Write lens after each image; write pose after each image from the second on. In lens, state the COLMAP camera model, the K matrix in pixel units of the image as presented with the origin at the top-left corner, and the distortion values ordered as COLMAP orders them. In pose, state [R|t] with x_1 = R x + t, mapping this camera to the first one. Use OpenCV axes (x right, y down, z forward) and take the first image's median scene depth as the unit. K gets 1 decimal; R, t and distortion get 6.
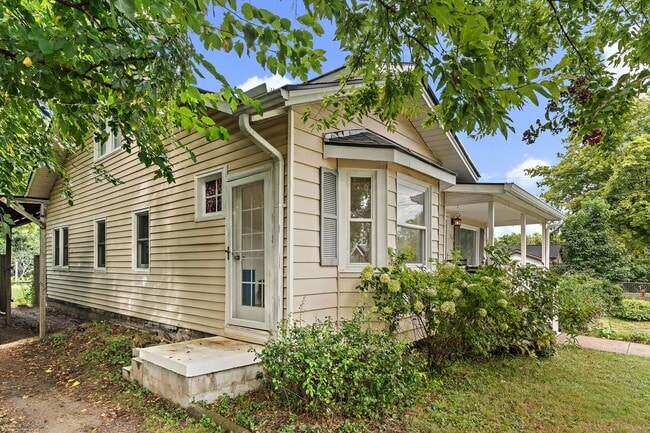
lens RADIAL K [[367.6, 0, 325.0], [0, 367.6, 266.0], [0, 0, 1]] dist [0.002601, 0.001003]
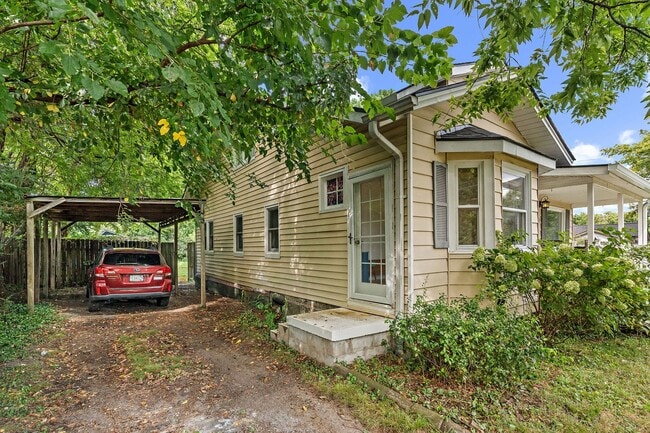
lens RADIAL K [[313.0, 0, 325.0], [0, 313.0, 246.4], [0, 0, 1]] dist [-0.002497, 0.000146]
pose [[0.975993, -0.014203, -0.217337, -0.129429], [0.013007, 0.999891, -0.006931, -0.003923], [0.217412, 0.003938, 0.976072, -0.013793]]
